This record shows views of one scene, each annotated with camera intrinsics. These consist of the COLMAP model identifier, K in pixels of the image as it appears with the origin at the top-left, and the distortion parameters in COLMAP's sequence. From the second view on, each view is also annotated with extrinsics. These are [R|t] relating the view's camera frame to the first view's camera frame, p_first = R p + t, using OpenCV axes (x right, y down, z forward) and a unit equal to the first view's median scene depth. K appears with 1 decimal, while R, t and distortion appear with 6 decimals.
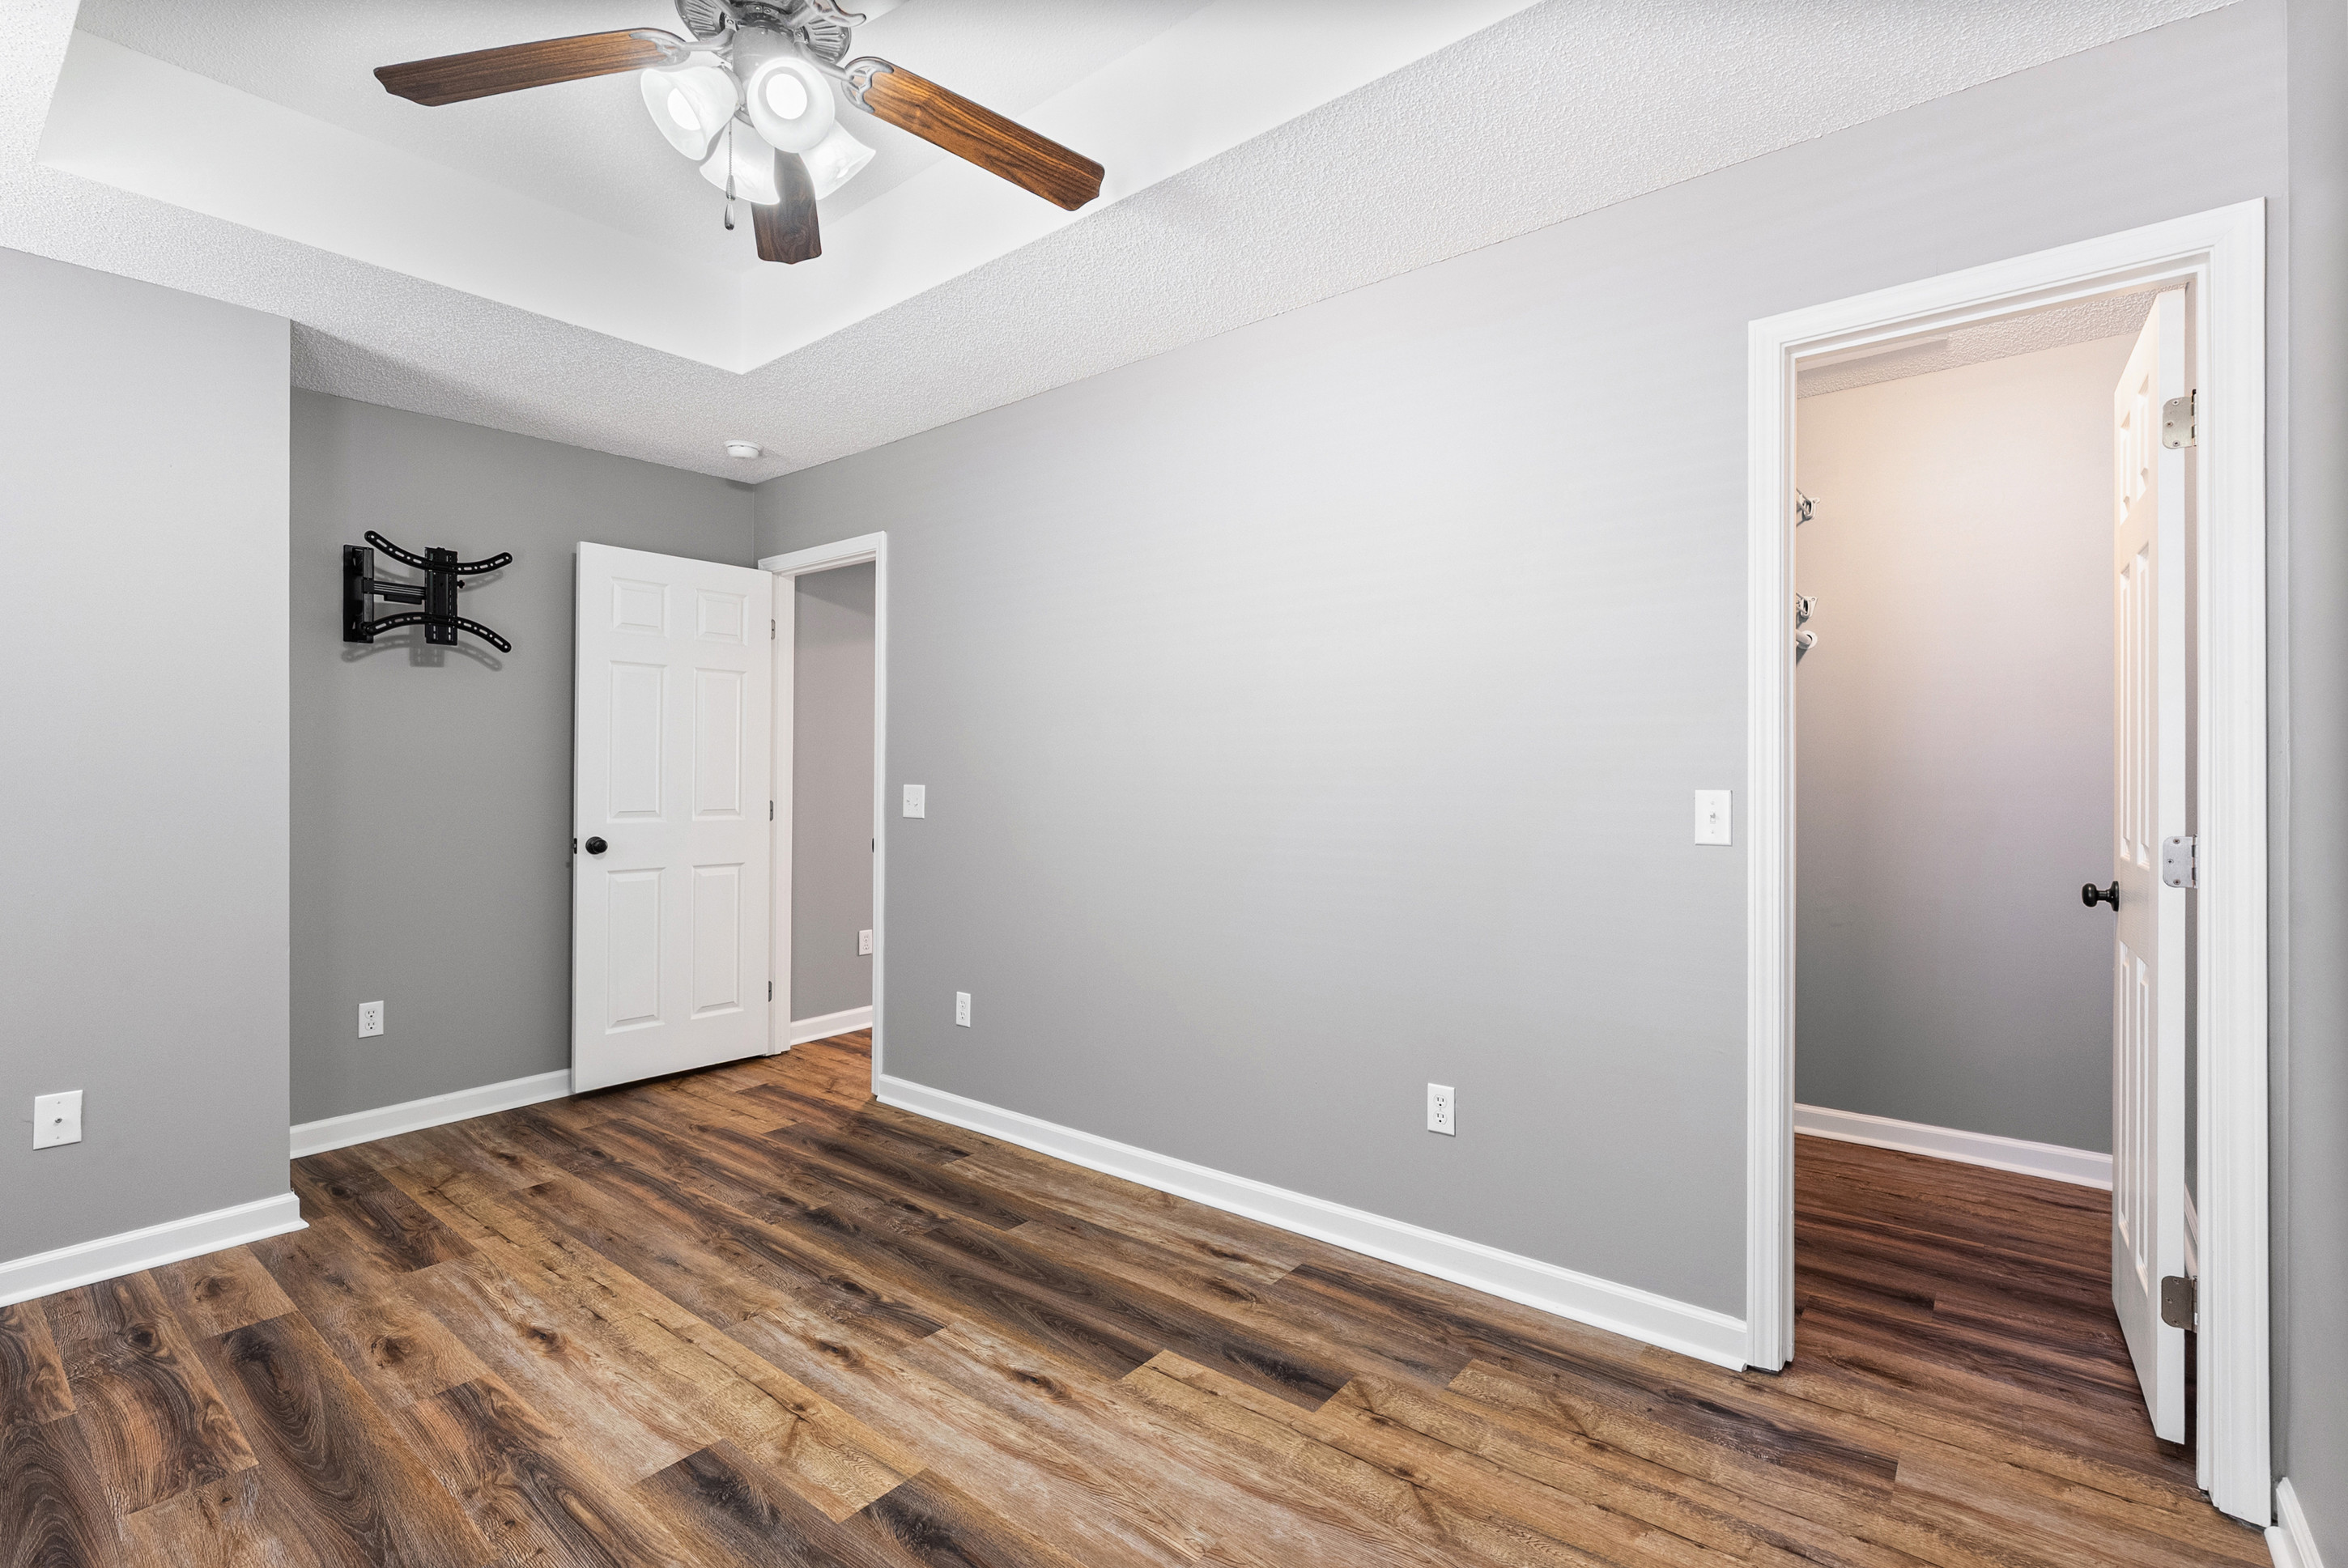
lens RADIAL K [[1062.6, 0, 1168.0], [0, 1062.6, 787.7], [0, 0, 1]] dist [-0.011352, 0.004033]
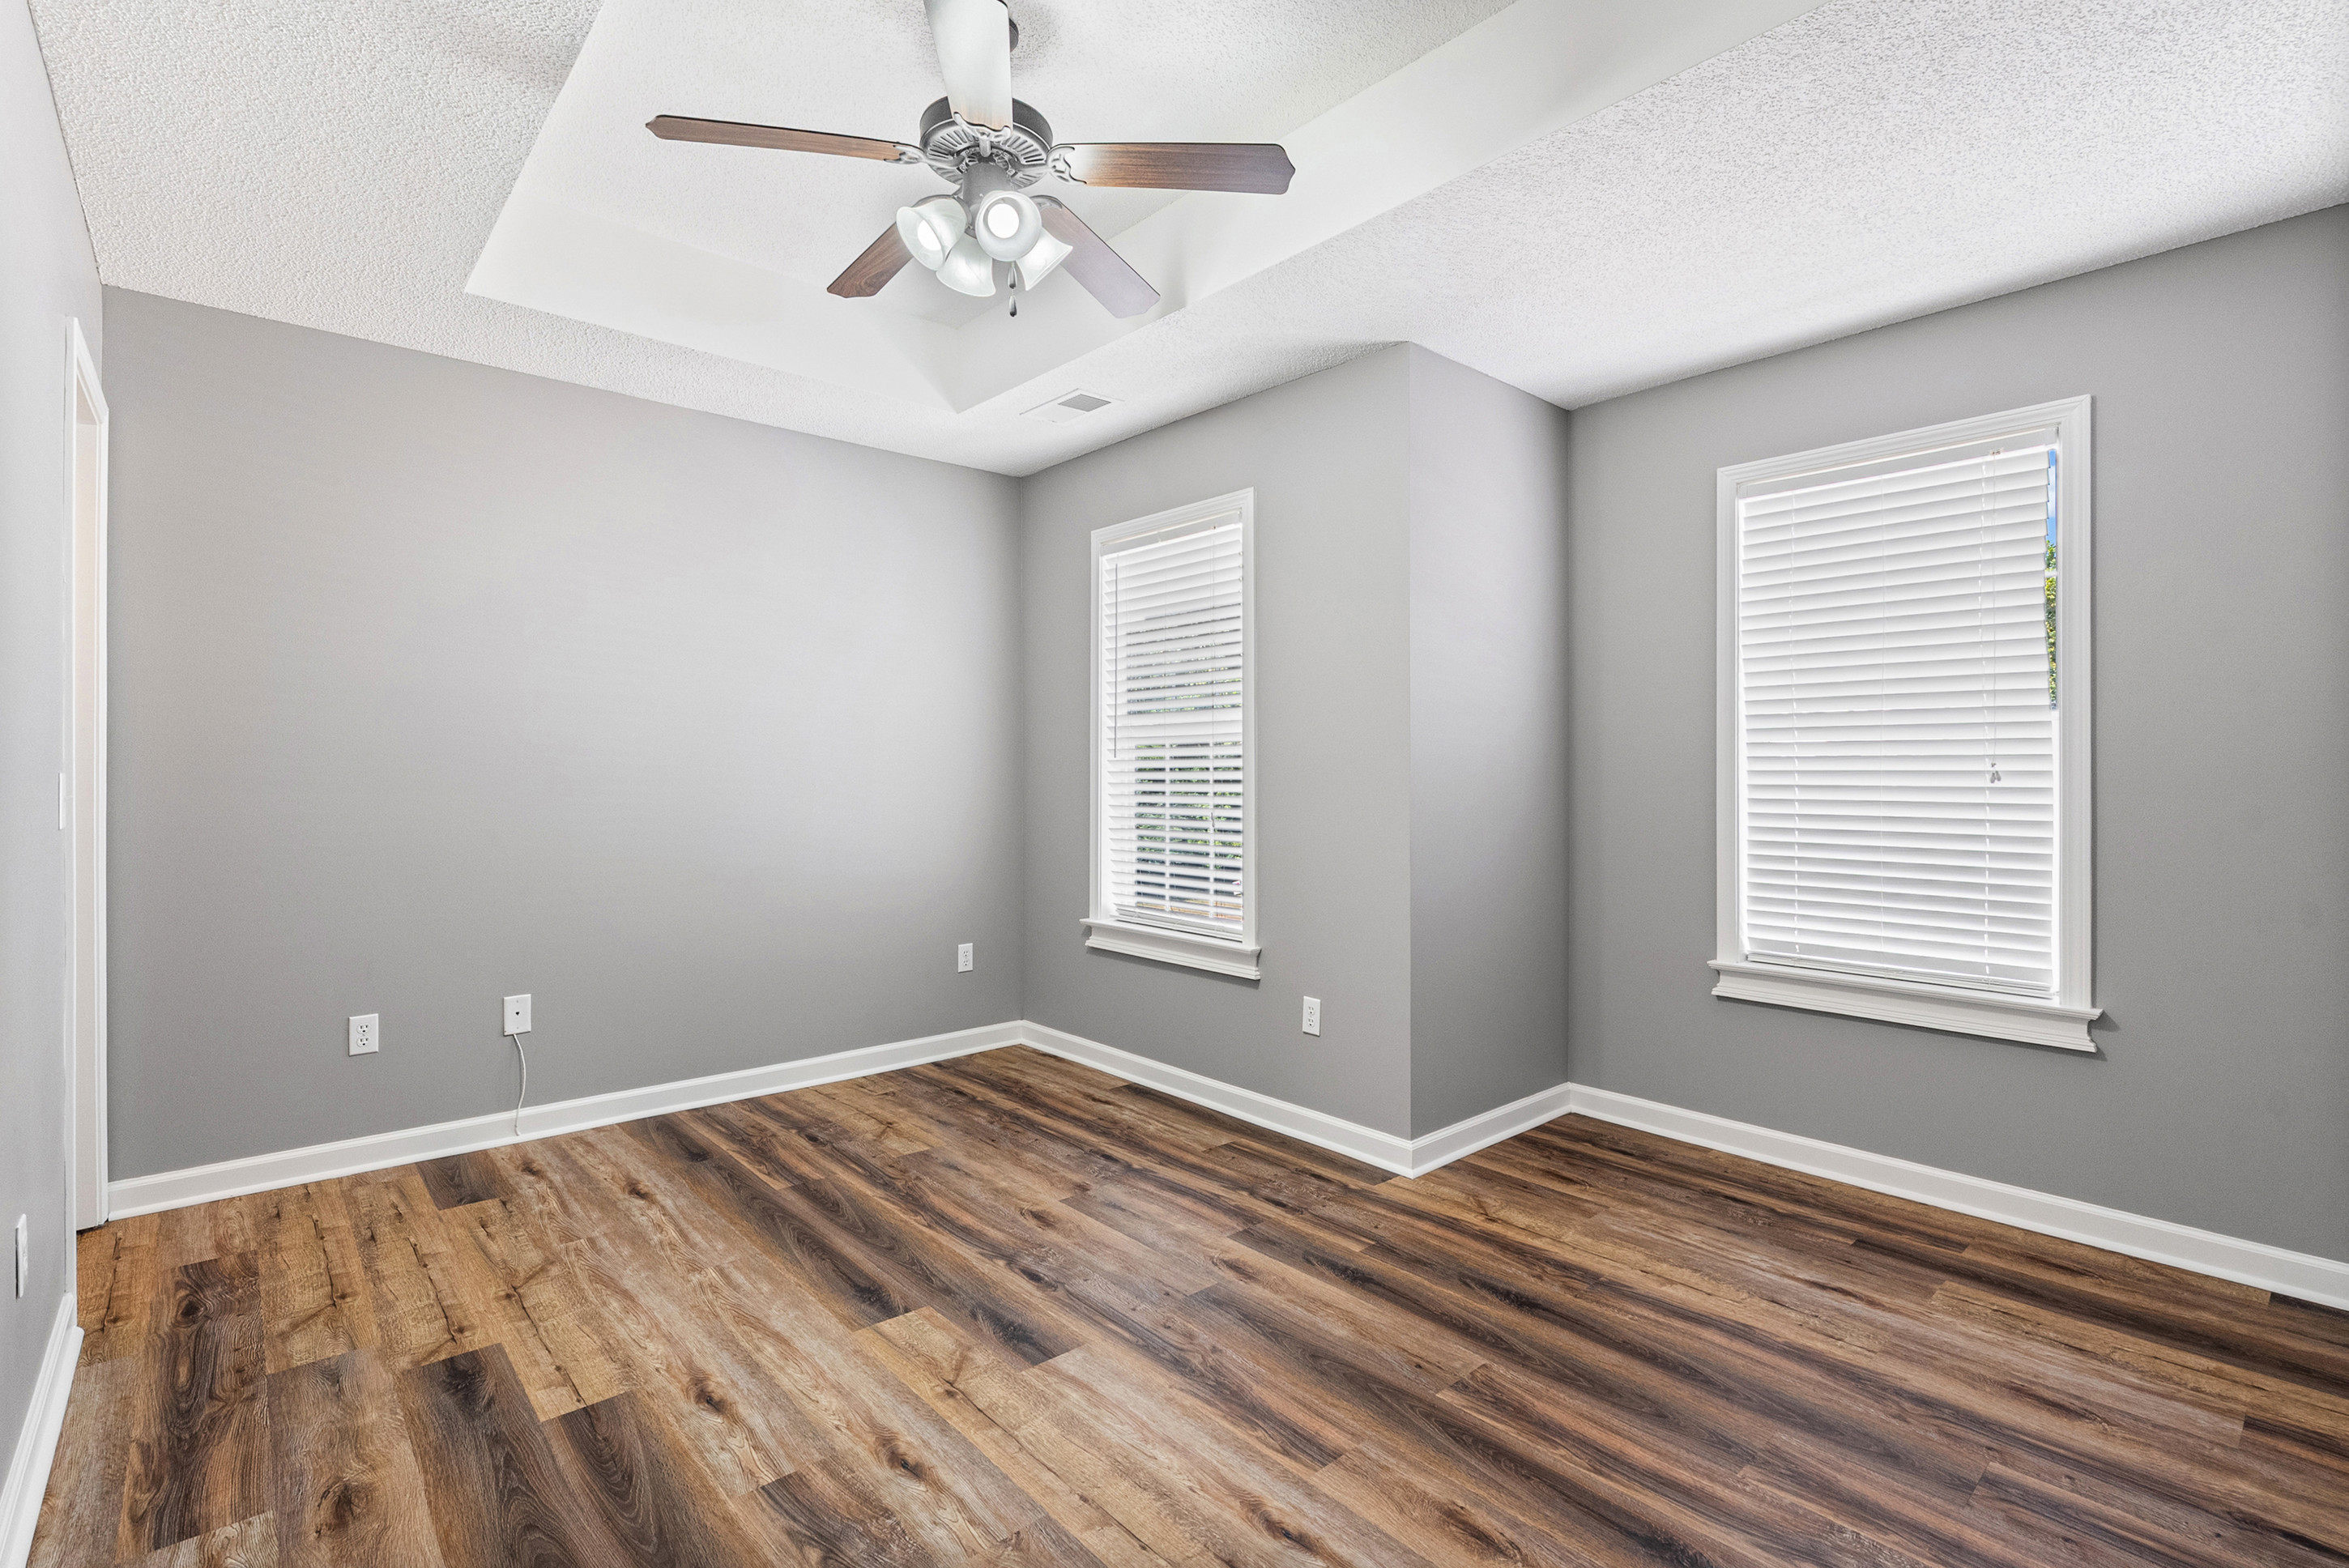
lens RADIAL K [[1063.1, 0, 1181.2], [0, 1063.1, 758.6], [0, 0, 1]] dist [-0.011352, 0.004033]
pose [[-0.988359, 0.004420, 0.152076, -0.620313], [0.004560, 0.999989, 0.000572, -0.007220], [-0.152072, 0.001258, -0.988369, 1.688661]]
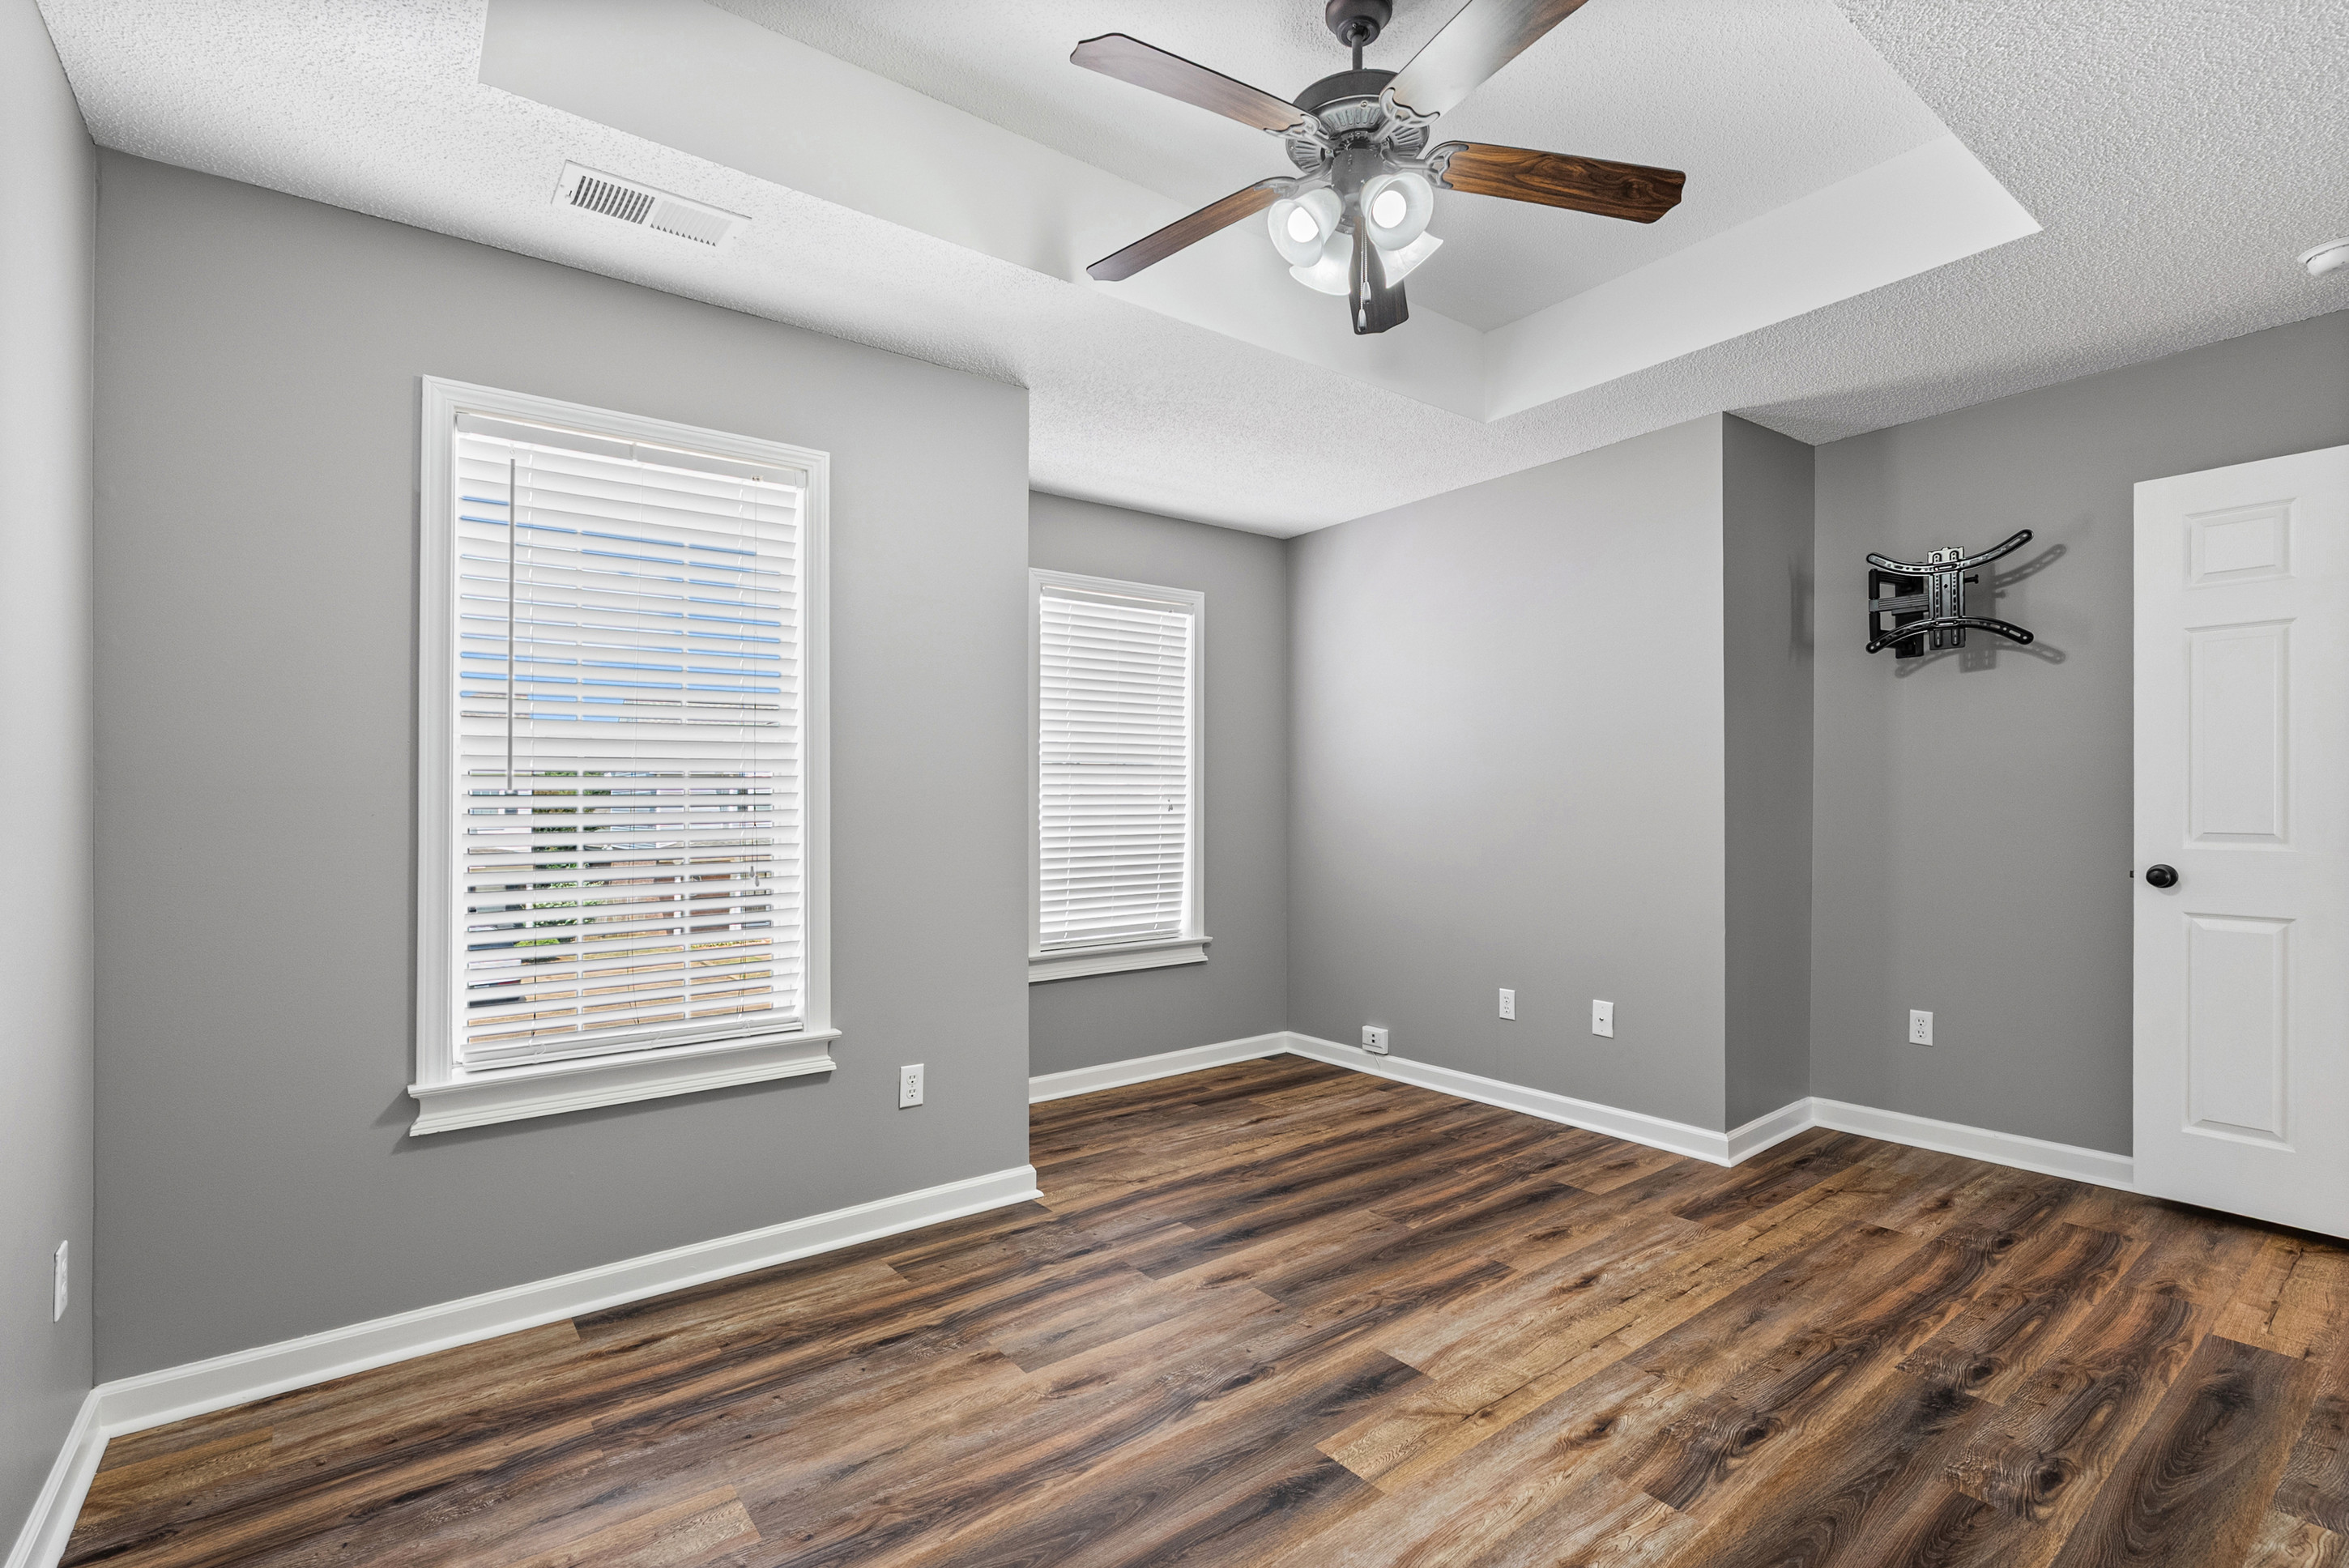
lens RADIAL K [[1063.1, 0, 1166.6], [0, 1063.1, 795.4], [0, 0, 1]] dist [-0.011352, 0.004033]
pose [[-0.242177, -0.000112, -0.970232, 0.613577], [-0.000779, 1.000000, 0.000079, -0.004707], [0.970232, 0.000775, -0.242177, 0.823127]]
